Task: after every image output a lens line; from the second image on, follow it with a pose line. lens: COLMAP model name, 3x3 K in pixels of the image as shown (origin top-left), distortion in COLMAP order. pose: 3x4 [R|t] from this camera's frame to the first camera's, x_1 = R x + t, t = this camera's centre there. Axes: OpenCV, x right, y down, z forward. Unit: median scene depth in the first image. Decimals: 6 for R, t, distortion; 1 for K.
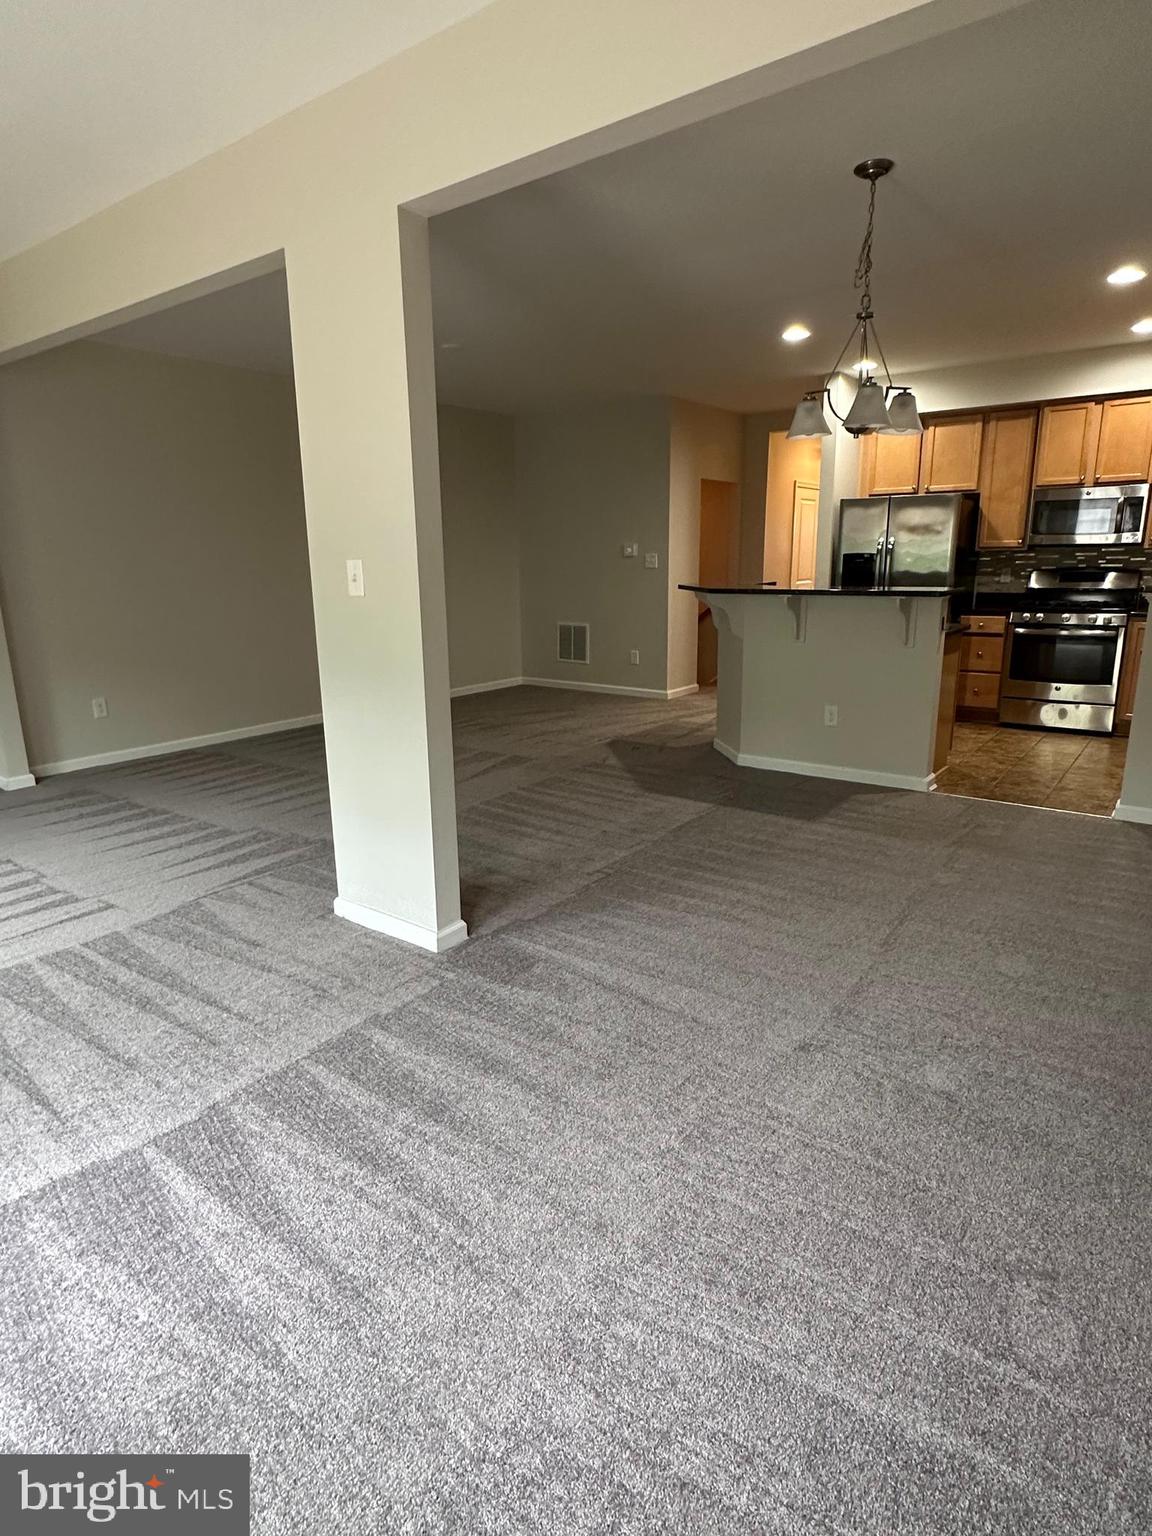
lens RADIAL K [[862.1, 0, 561.2], [0, 862.1, 760.9], [0, 0, 1]] dist [-0.002612, 0.000400]
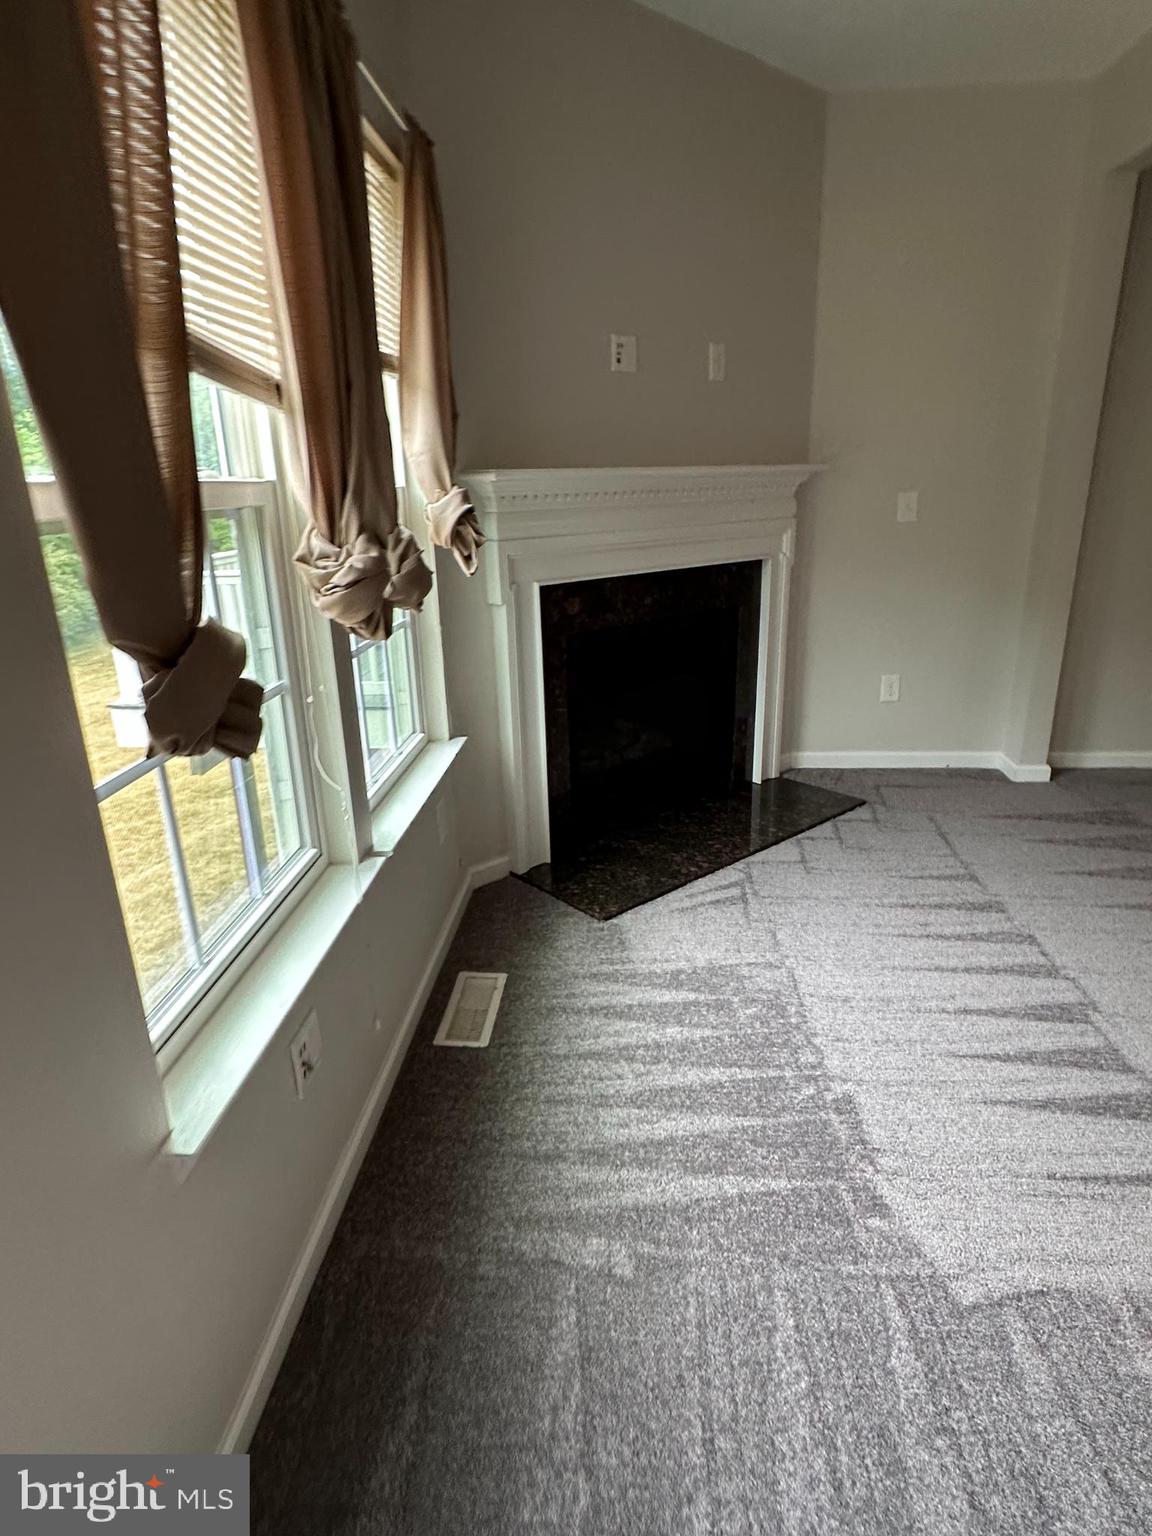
lens RADIAL K [[862.1, 0, 579.5], [0, 862.1, 767.3], [0, 0, 1]] dist [-0.002612, 0.000400]
pose [[0.562251, 0.266926, -0.782703, -0.254771], [-0.180525, 0.963265, 0.198824, -0.052629], [0.807022, 0.029509, 0.589783, 0.240503]]
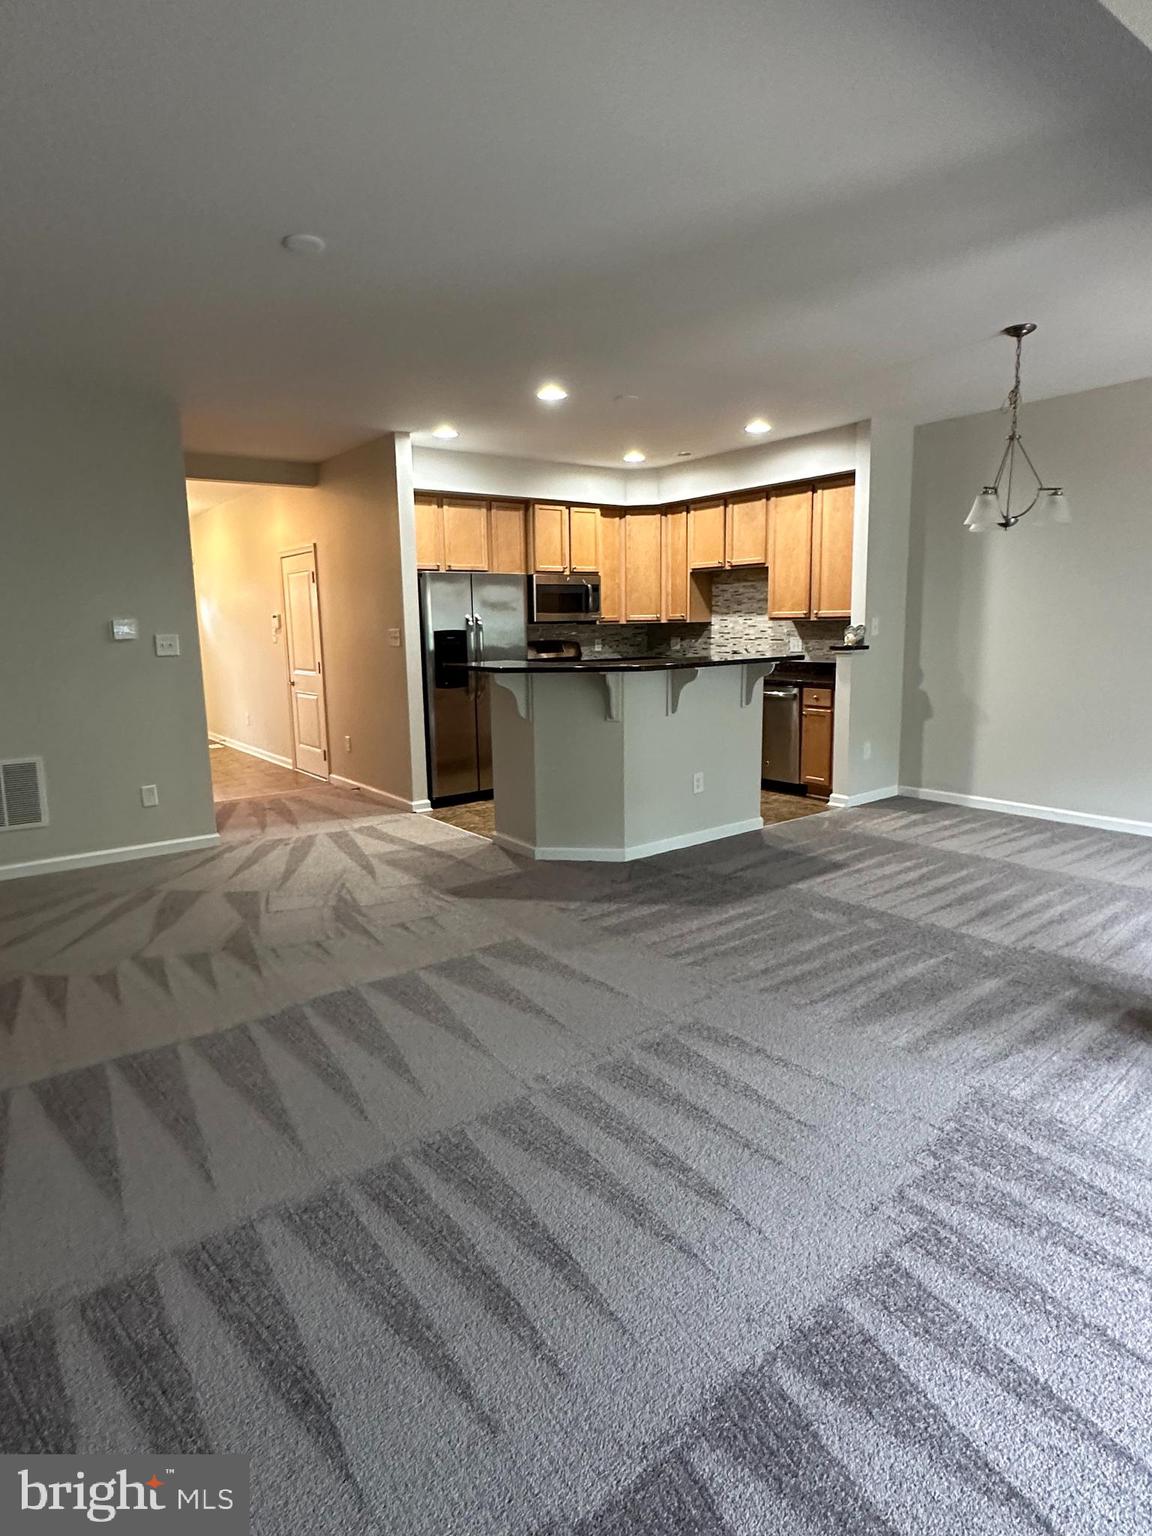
lens RADIAL K [[862.1, 0, 573.2], [0, 862.1, 753.0], [0, 0, 1]] dist [-0.002612, 0.000400]
pose [[0.271679, -0.139426, 0.952235, -0.643985], [0.240844, 0.967815, 0.072992, -0.182009], [-0.931764, 0.209510, 0.296515, 0.771127]]
